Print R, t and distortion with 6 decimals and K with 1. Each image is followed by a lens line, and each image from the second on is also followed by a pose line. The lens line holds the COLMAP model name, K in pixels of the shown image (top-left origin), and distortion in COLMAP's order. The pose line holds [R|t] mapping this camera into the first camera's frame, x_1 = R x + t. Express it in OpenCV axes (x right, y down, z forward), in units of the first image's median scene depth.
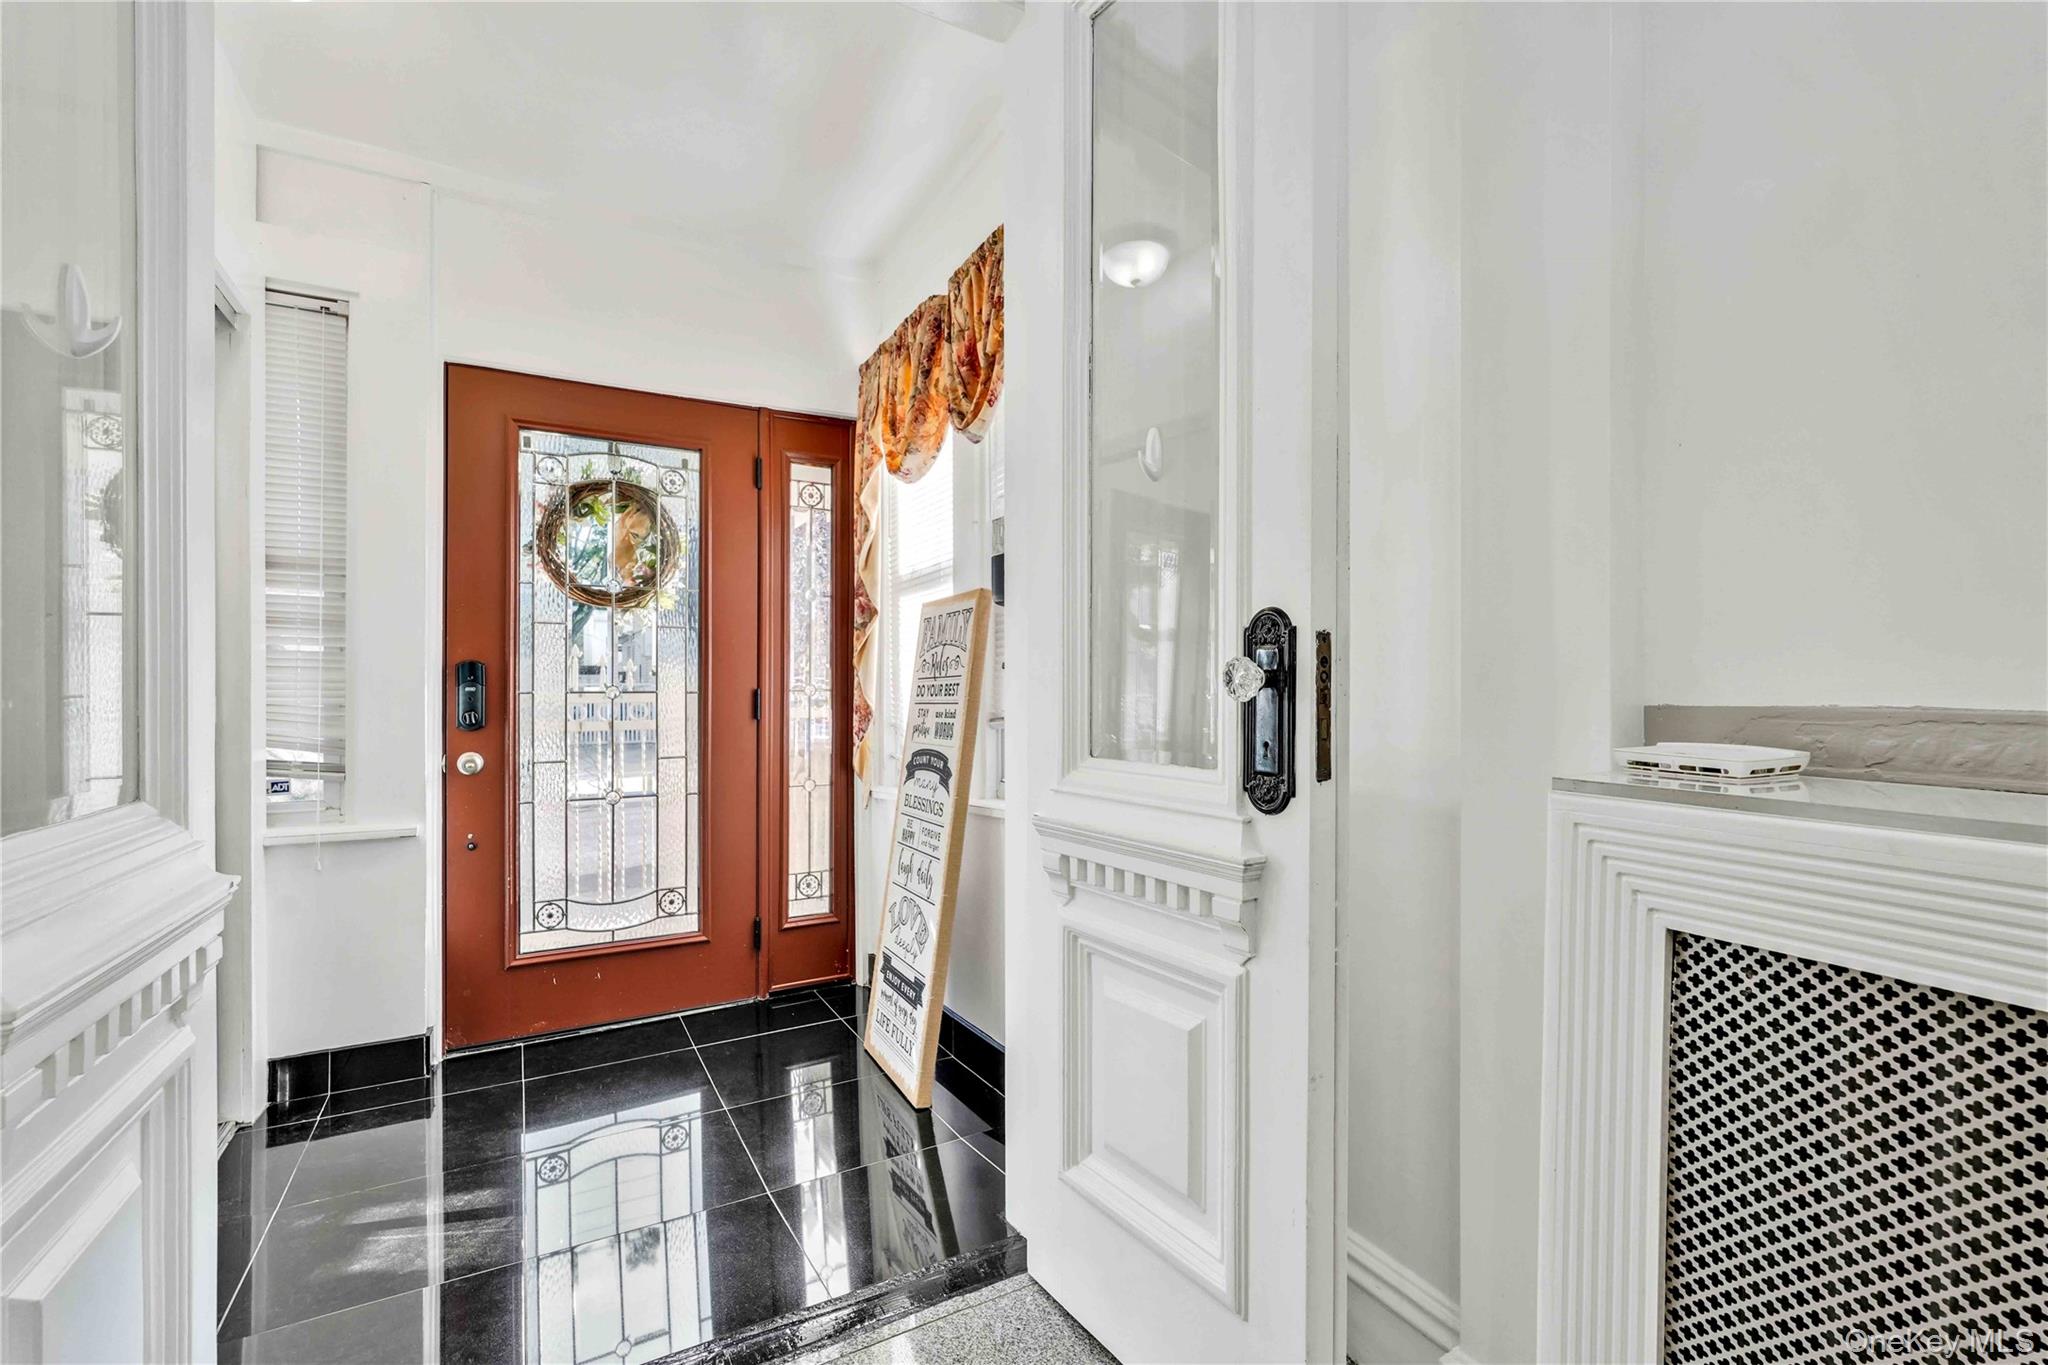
lens RADIAL K [[932.4, 0, 1022.5], [0, 932.4, 673.5], [0, 0, 1]] dist [0.001378, 0.000907]
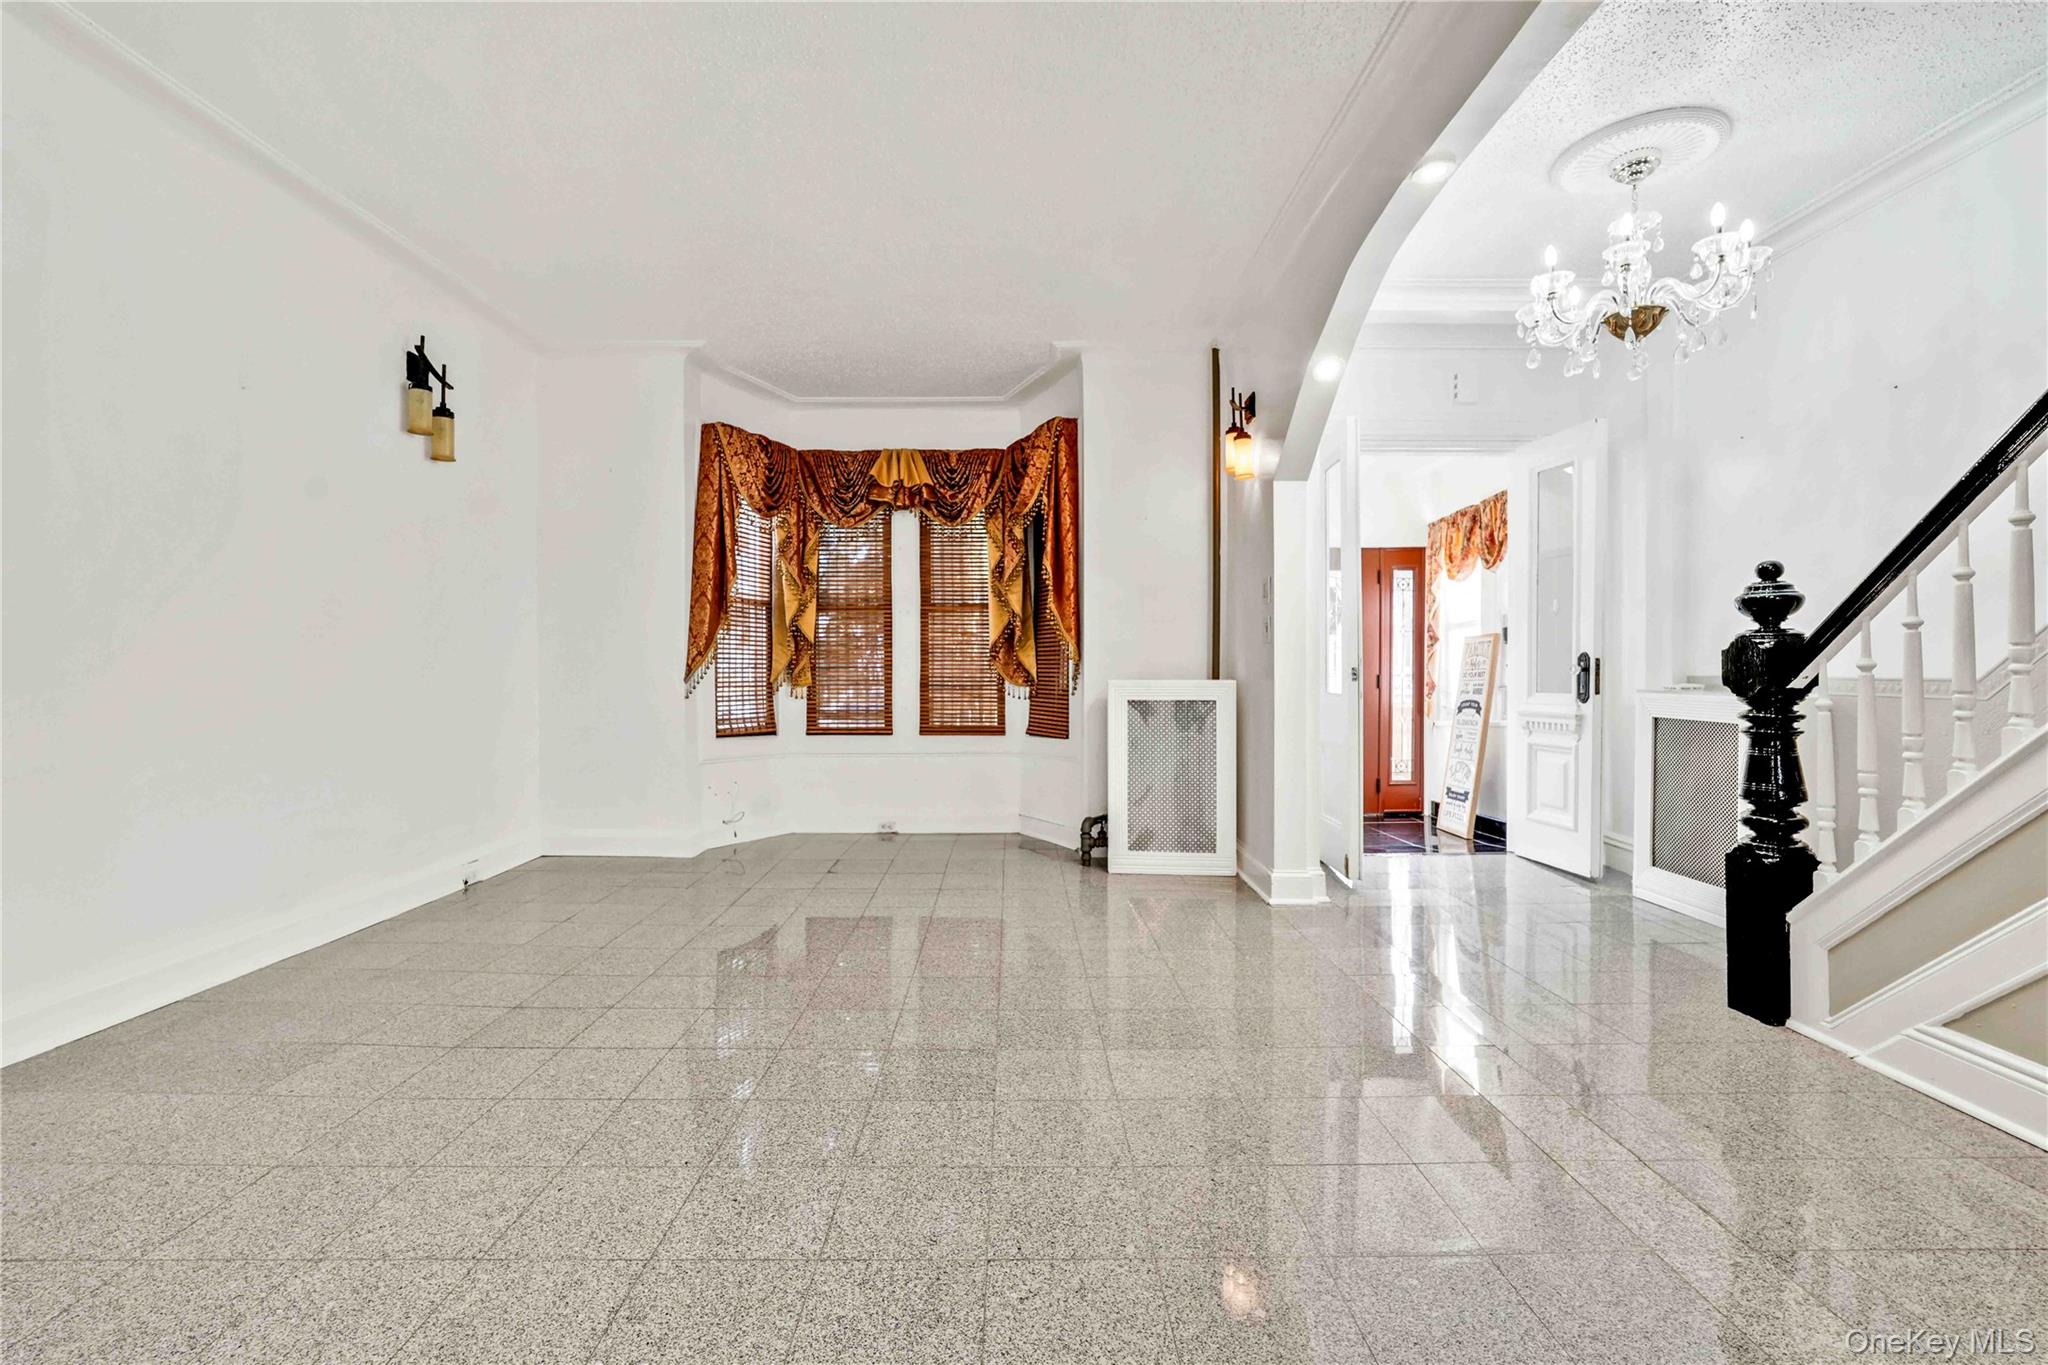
lens RADIAL K [[932.4, 0, 1003.1], [0, 932.4, 681.3], [0, 0, 1]] dist [0.001378, 0.000907]
pose [[0.874898, 0.003876, -0.484291, 0.010640], [0.004695, 0.999853, 0.016485, -0.010860], [0.484284, -0.016696, 0.874752, -1.745760]]
